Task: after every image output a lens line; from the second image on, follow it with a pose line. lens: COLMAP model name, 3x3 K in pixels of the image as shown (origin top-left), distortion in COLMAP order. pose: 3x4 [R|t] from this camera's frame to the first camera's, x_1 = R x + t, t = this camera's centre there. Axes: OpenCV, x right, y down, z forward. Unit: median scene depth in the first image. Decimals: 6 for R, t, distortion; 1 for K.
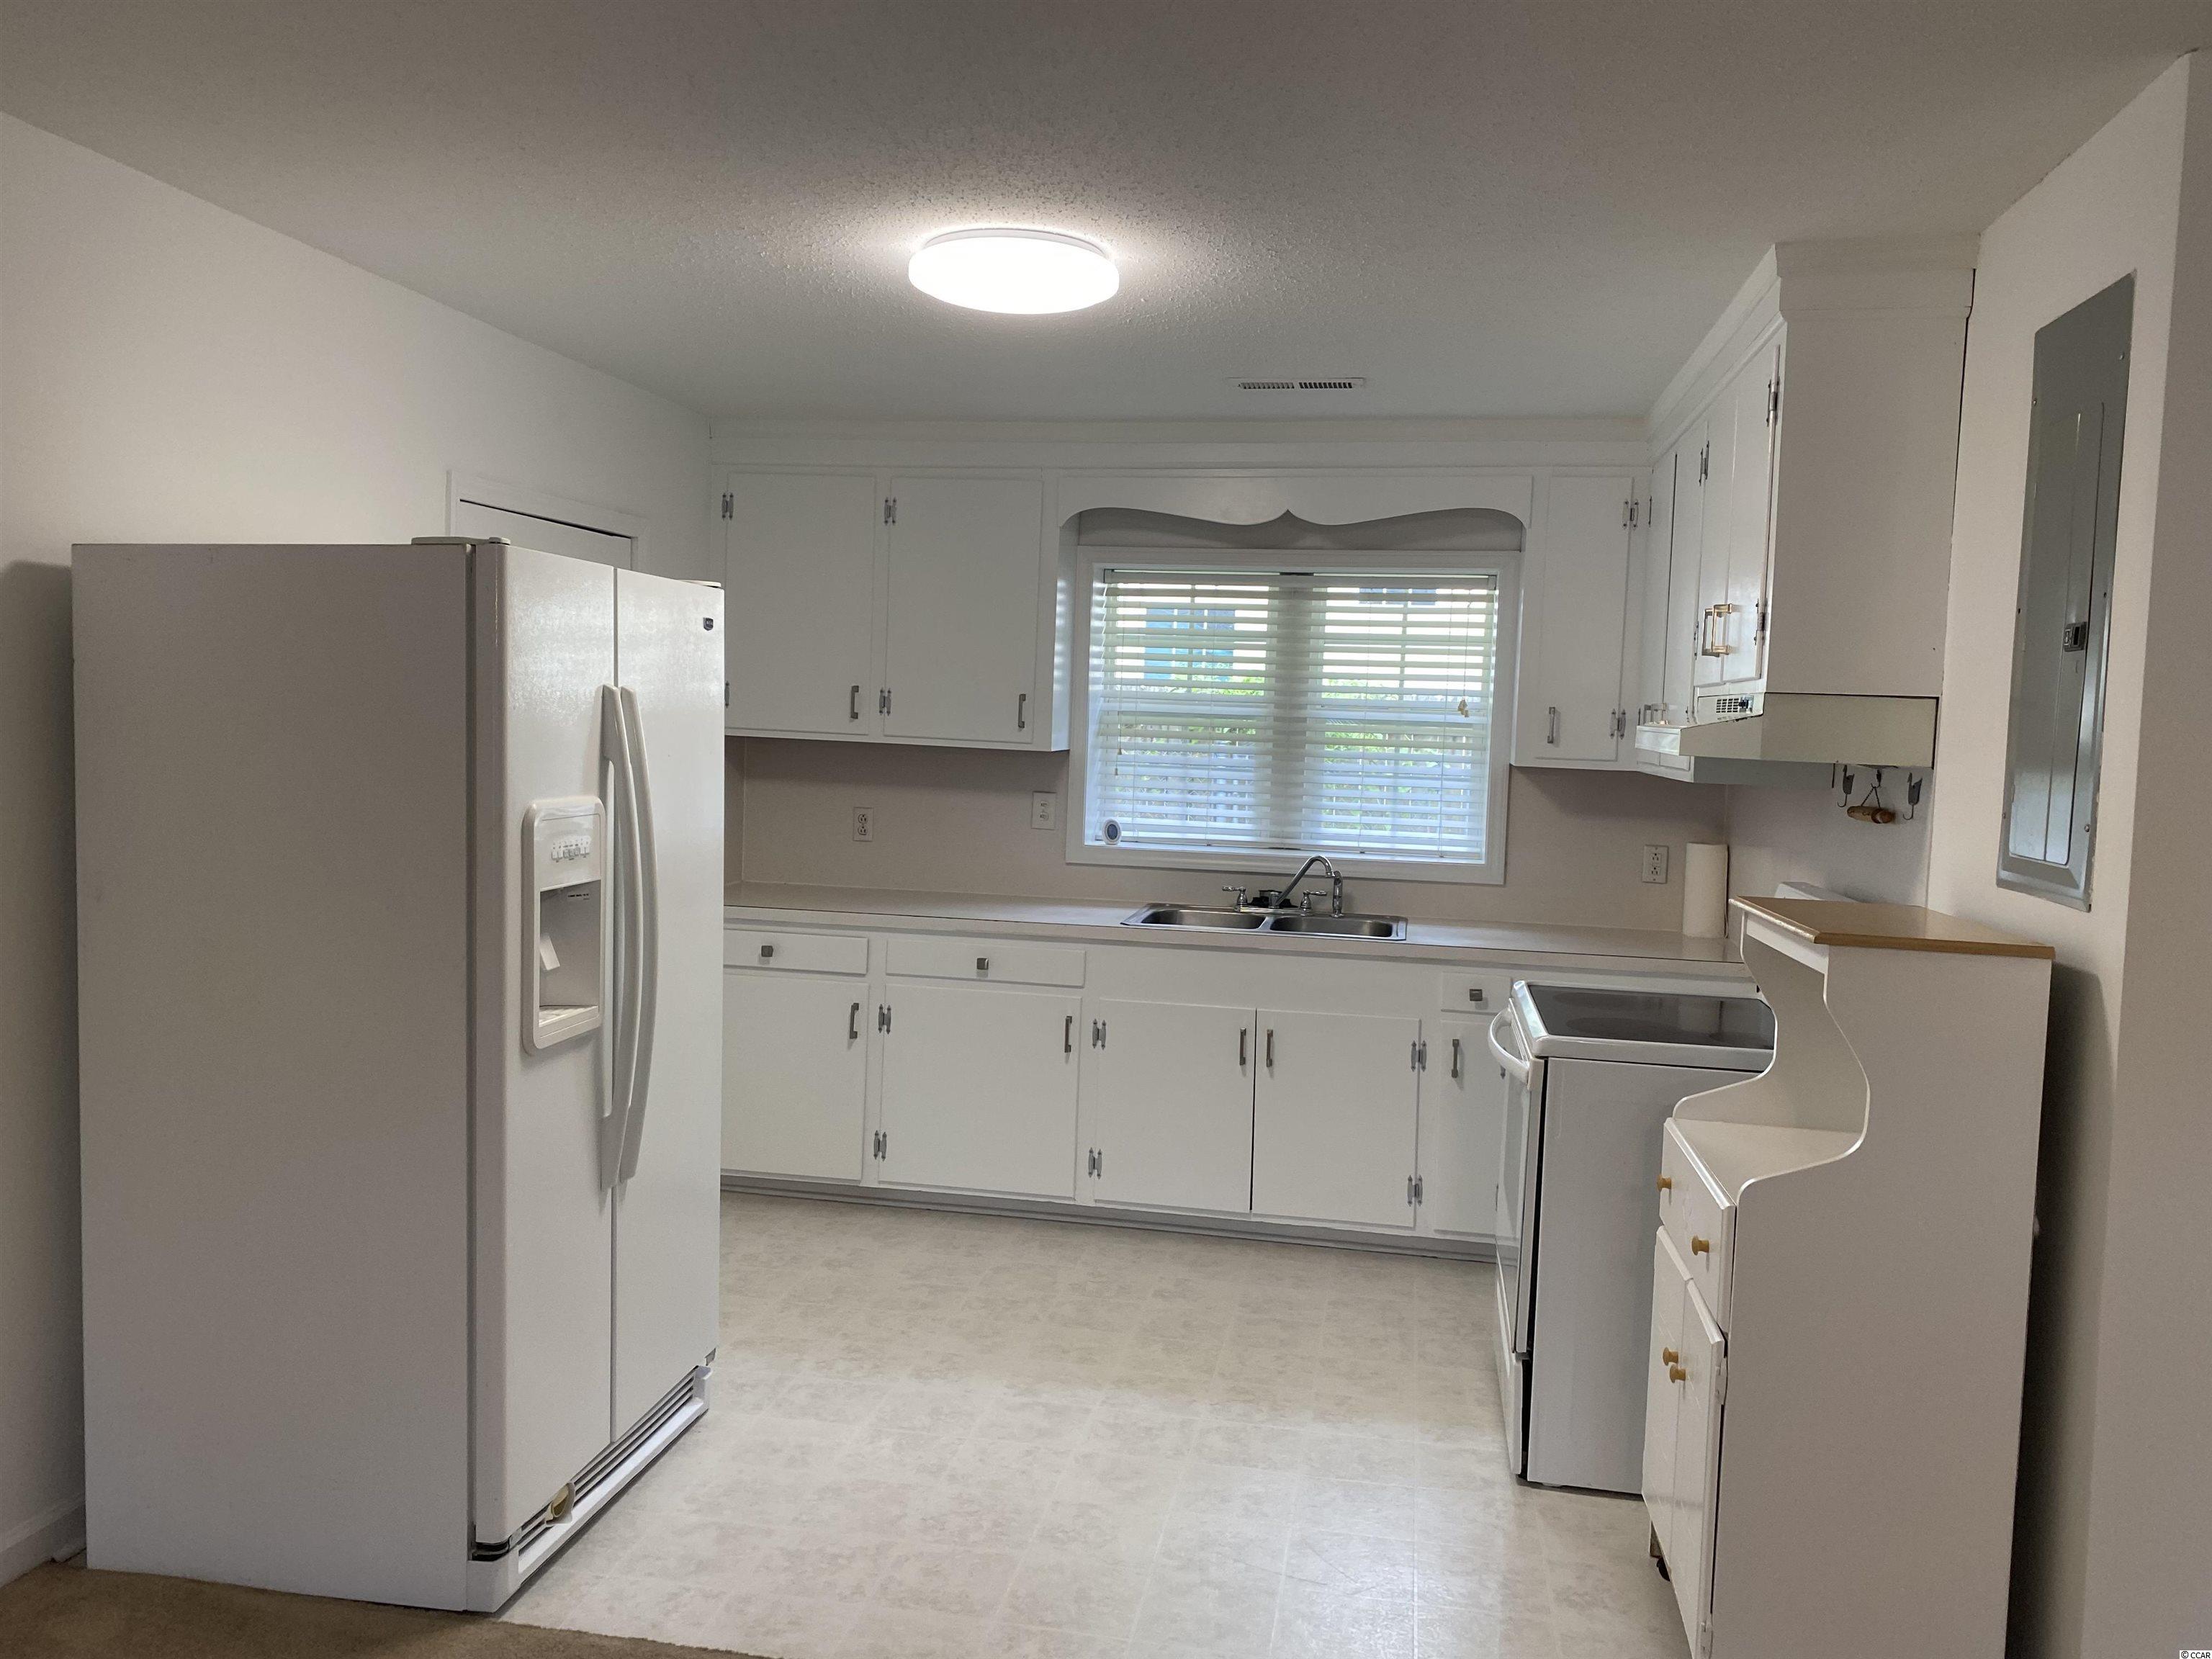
lens RADIAL K [[1644.3, 0, 1108.8], [0, 1644.3, 799.5], [0, 0, 1]] dist [0.106679, -0.148935]
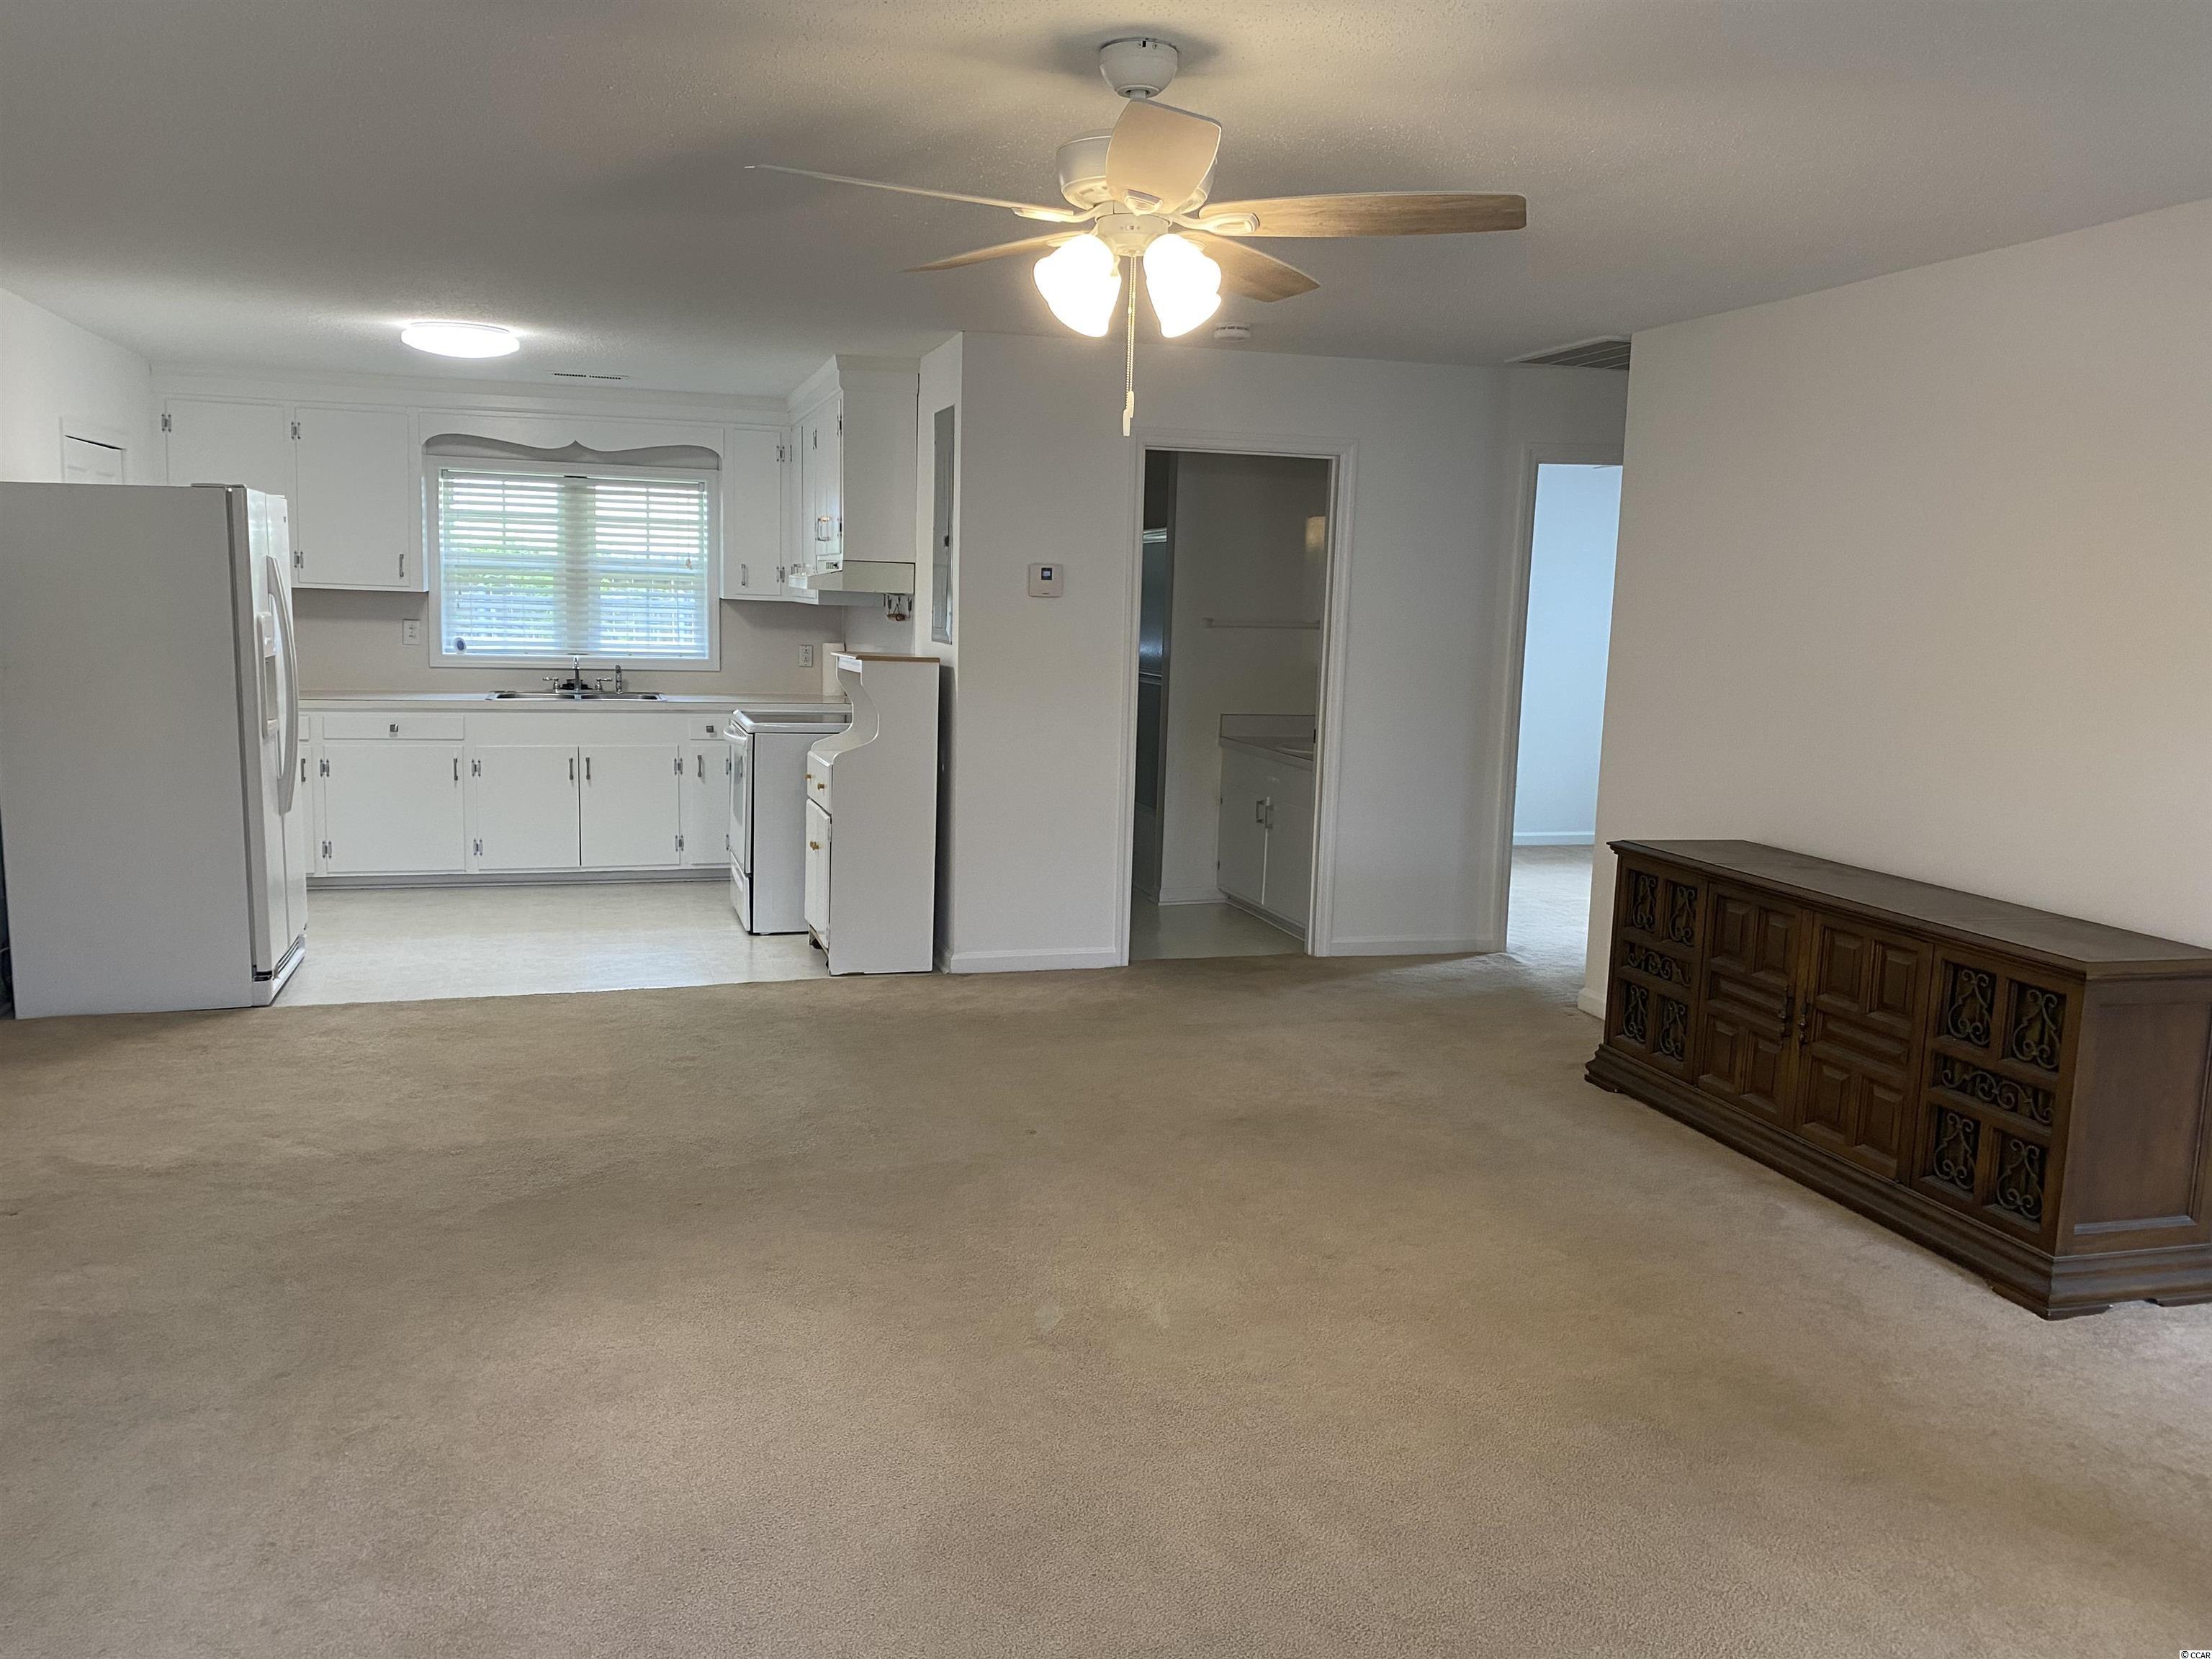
lens RADIAL K [[1644.3, 0, 1108.8], [0, 1644.3, 799.5], [0, 0, 1]] dist [0.106679, -0.148935]
pose [[0.883206, -0.070196, 0.463702, -0.205127], [0.027791, 0.994831, 0.097666, 0.029286], [-0.468161, -0.073372, 0.880592, -0.689051]]
